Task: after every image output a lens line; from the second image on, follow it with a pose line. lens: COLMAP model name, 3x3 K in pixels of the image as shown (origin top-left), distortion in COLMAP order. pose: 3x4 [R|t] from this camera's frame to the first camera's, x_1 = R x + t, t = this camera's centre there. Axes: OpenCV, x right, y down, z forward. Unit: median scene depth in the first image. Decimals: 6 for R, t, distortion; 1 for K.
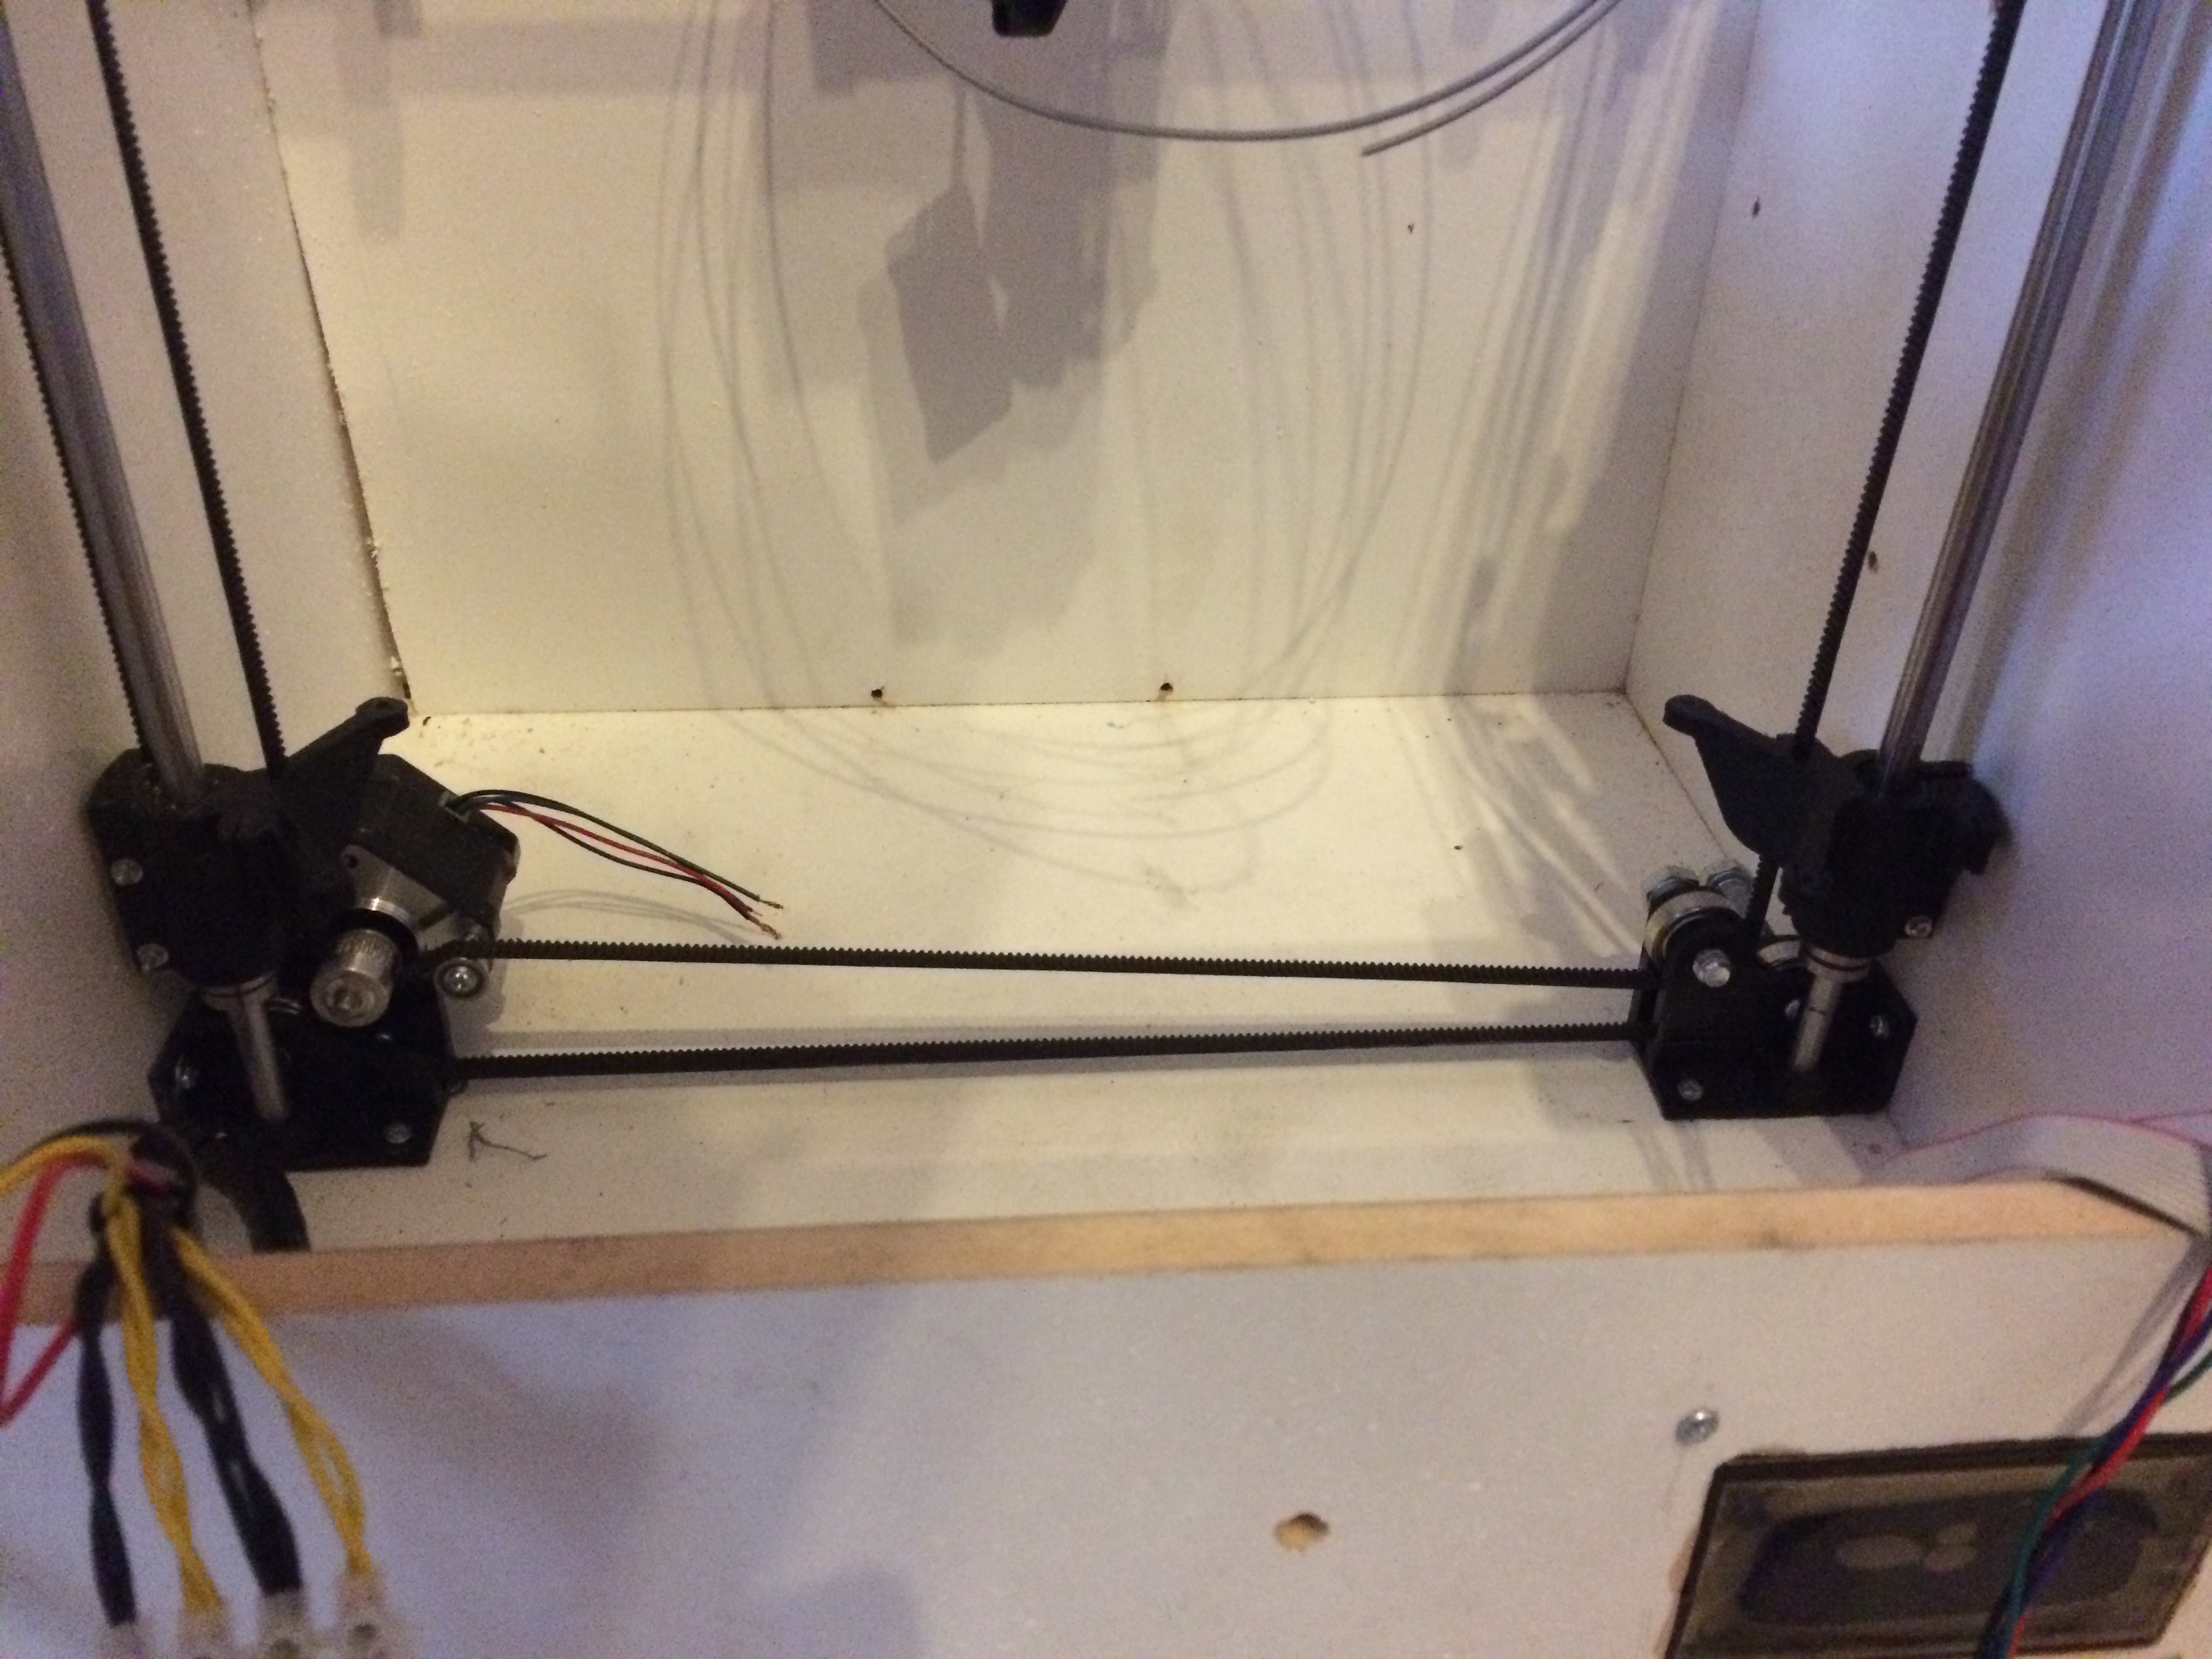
lens RADIAL K [[1921.7, 0, 1101.3], [0, 1921.7, 821.3], [0, 0, 1]] dist [0.096180, -0.124411]
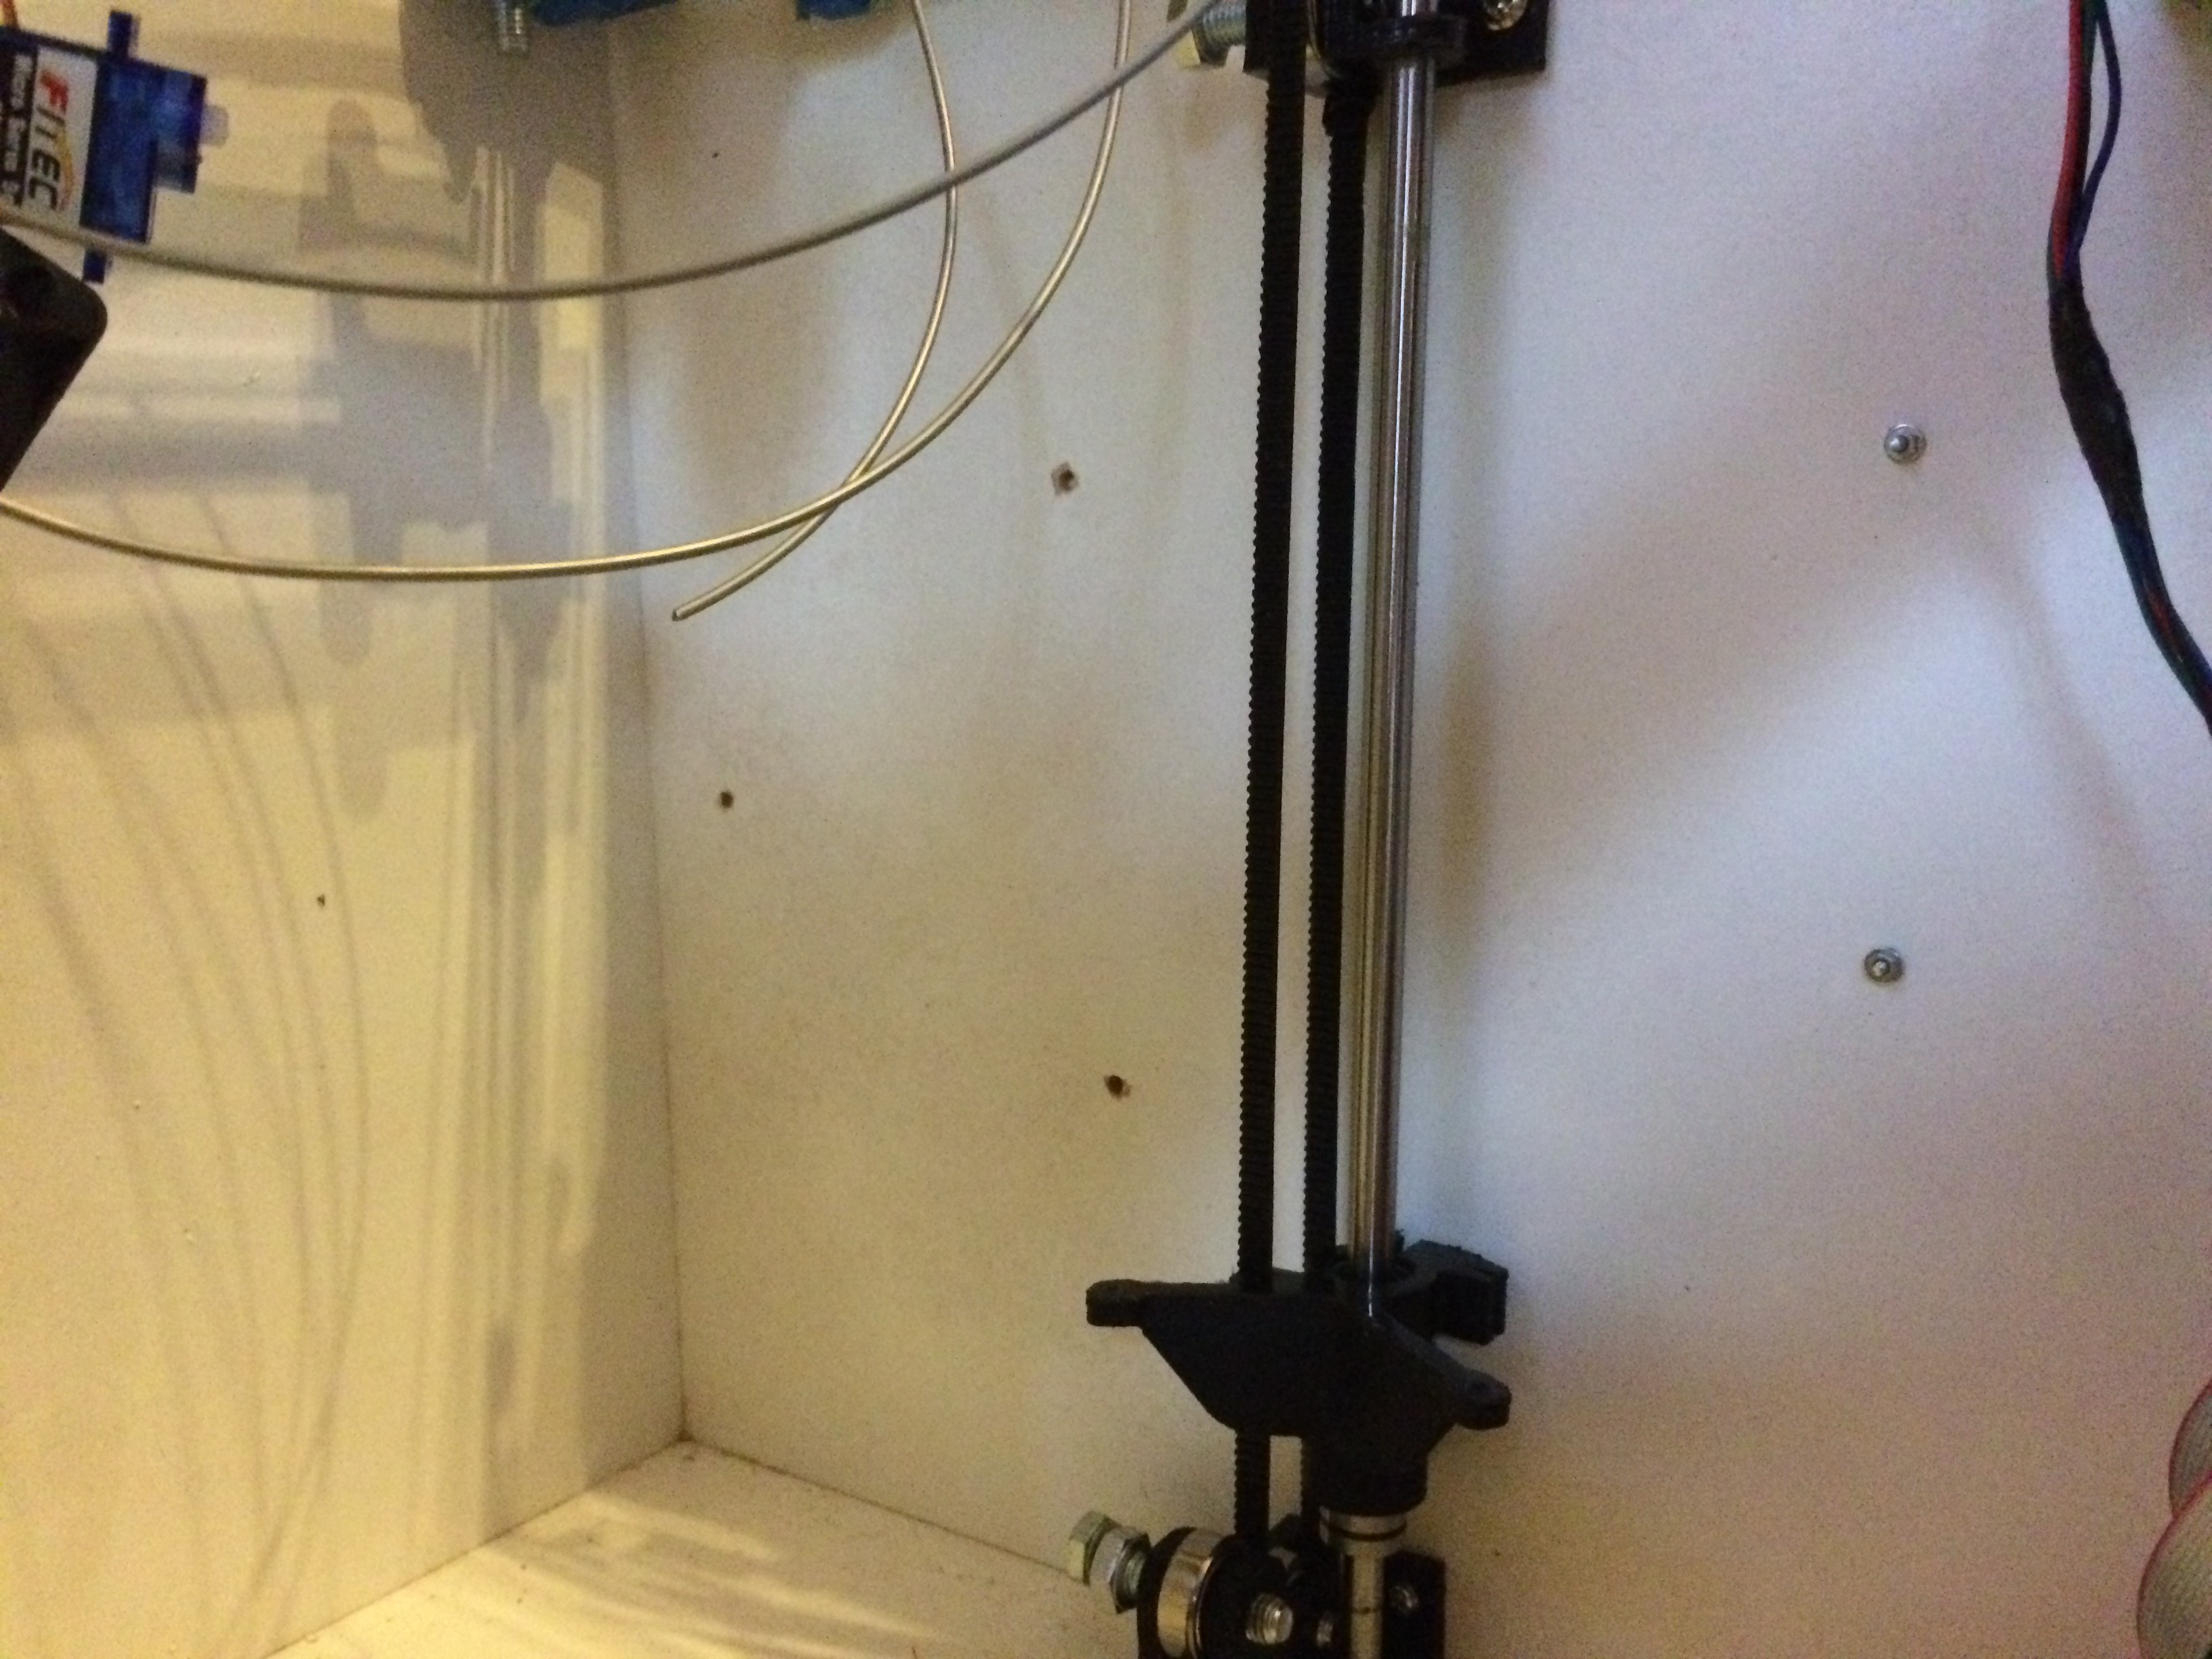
lens RADIAL K [[1921.7, 0, 1101.3], [0, 1921.7, 821.3], [0, 0, 1]] dist [0.096180, -0.124411]
pose [[0.627328, -0.141707, 0.765754, -0.197365], [0.450855, 0.867843, -0.208754, -0.049319], [-0.634972, 0.476201, 0.608312, 0.352454]]
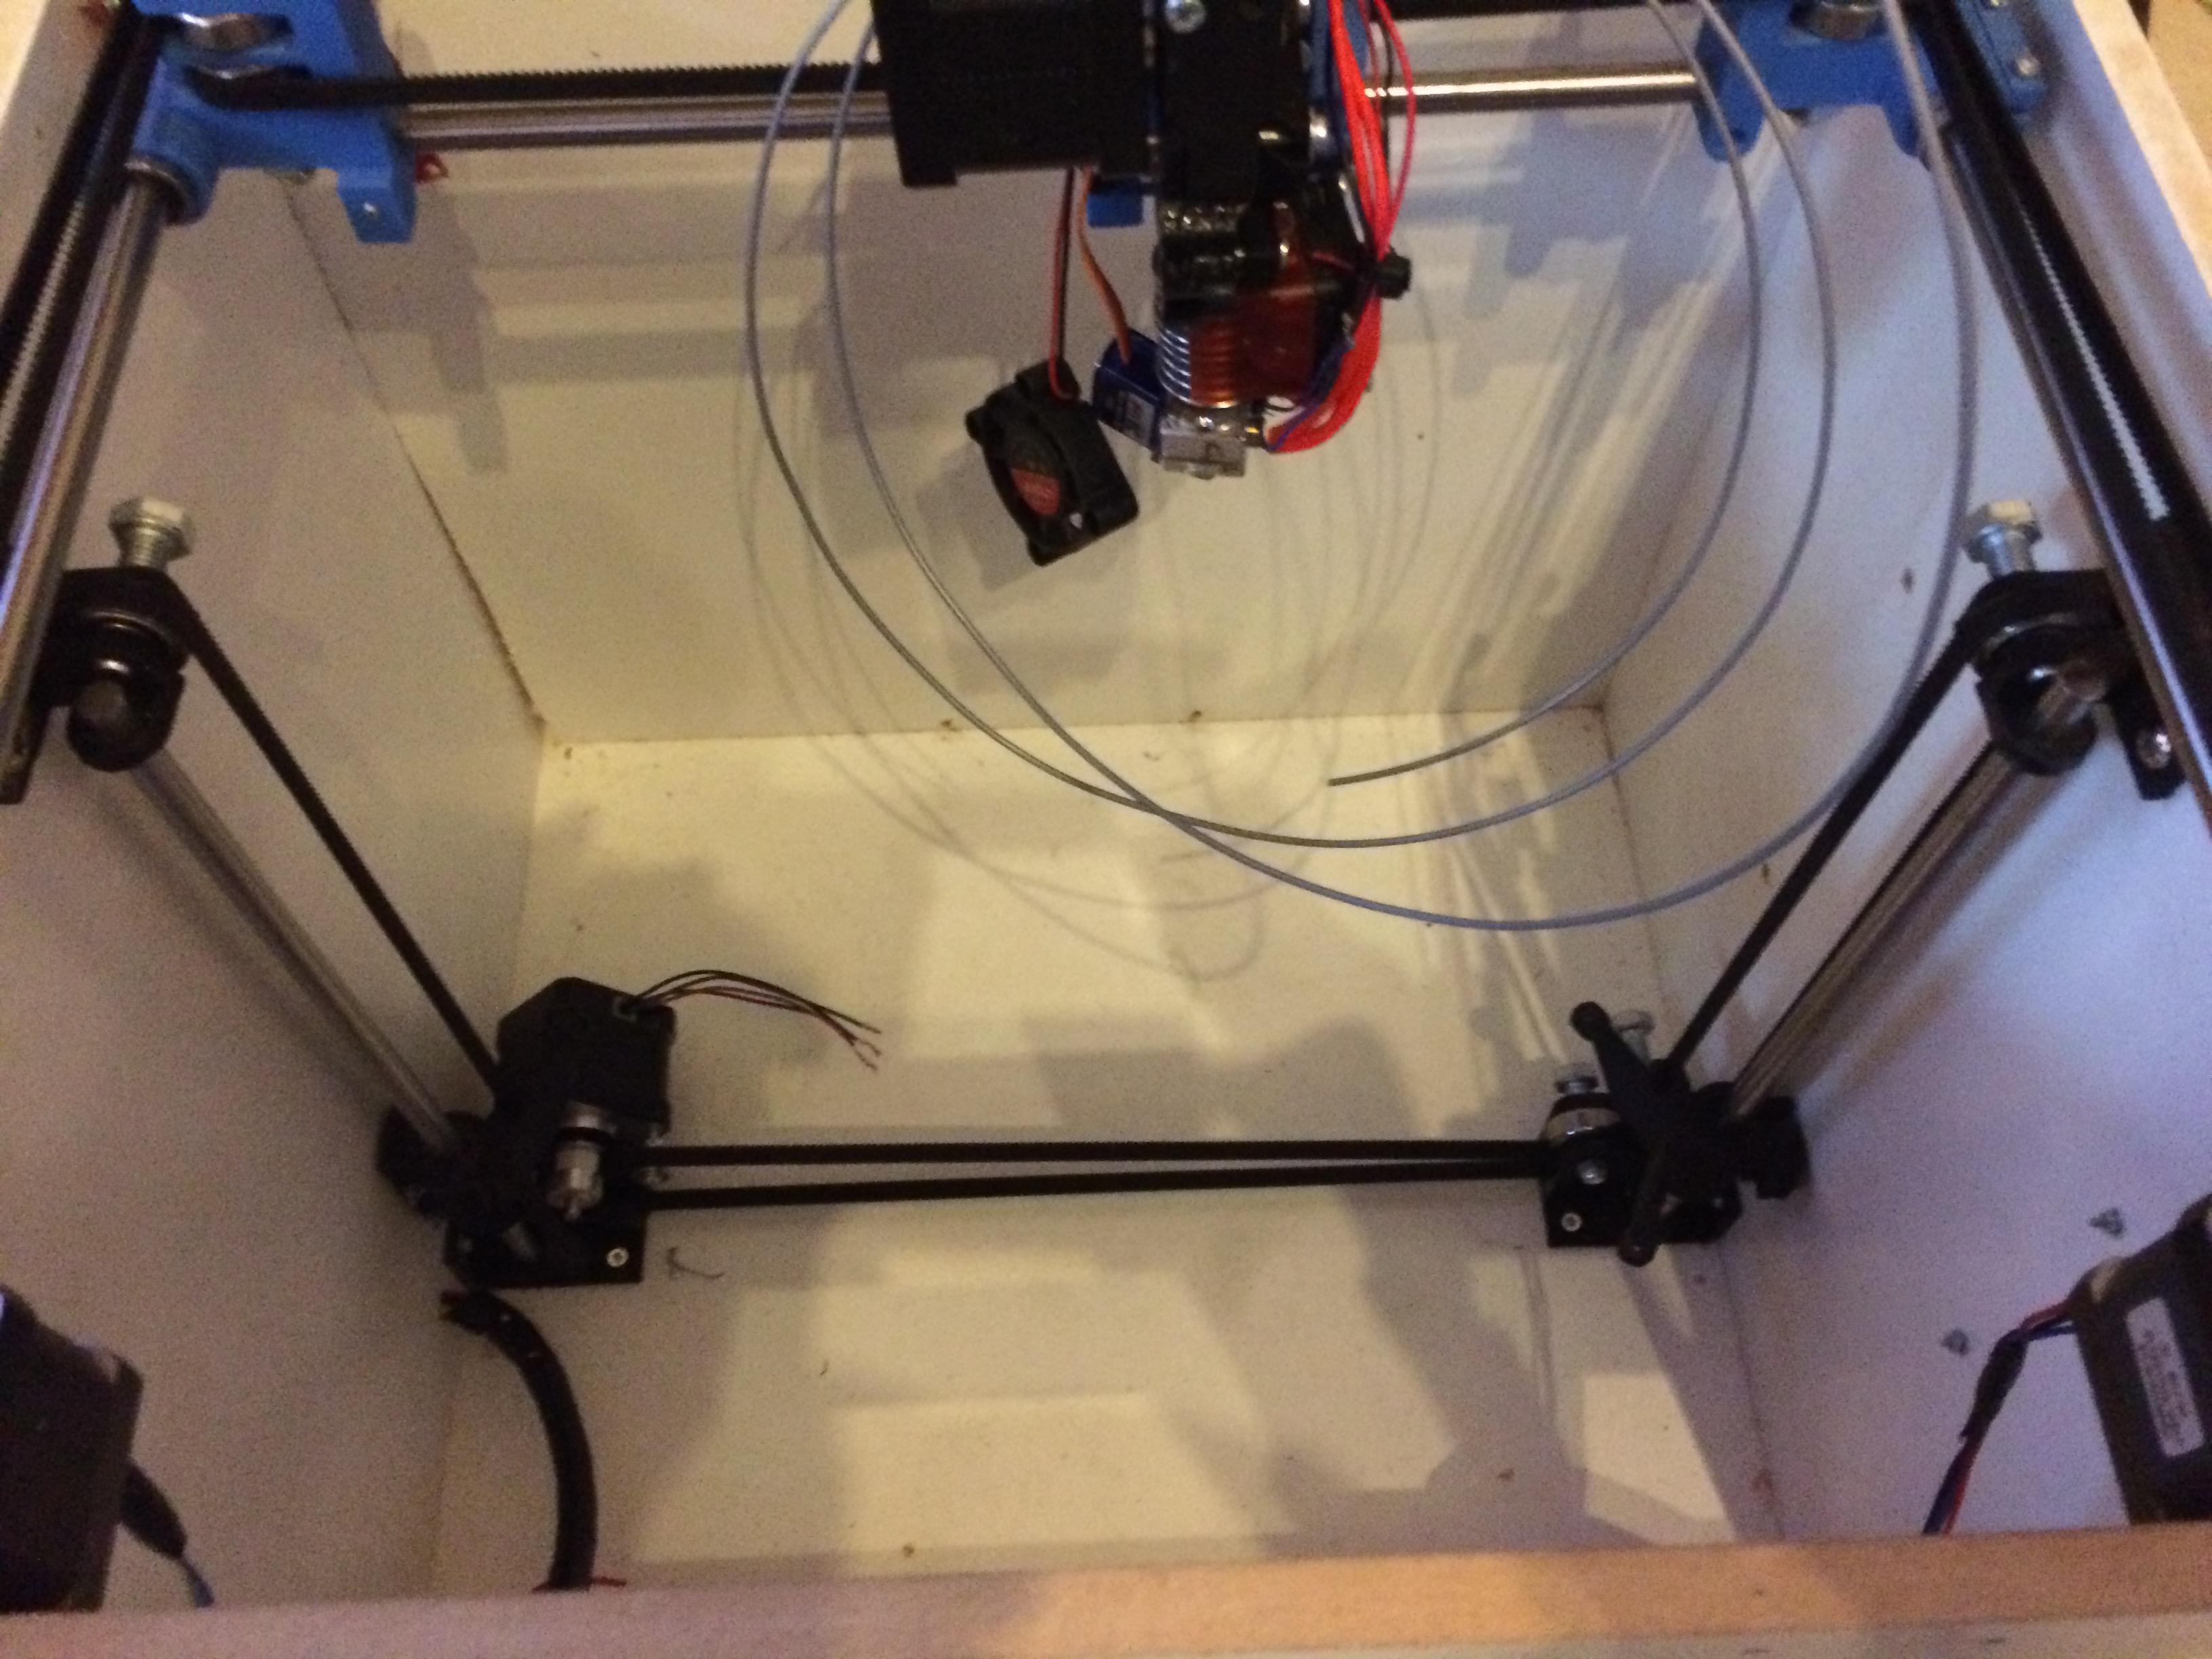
lens RADIAL K [[1921.7, 0, 1101.3], [0, 1921.7, 821.3], [0, 0, 1]] dist [0.096180, -0.124411]
pose [[0.999066, 0.011989, -0.041502, 0.027903], [0.007546, 0.897514, 0.440922, -0.566679], [0.042535, -0.440823, 0.896586, -0.066050]]
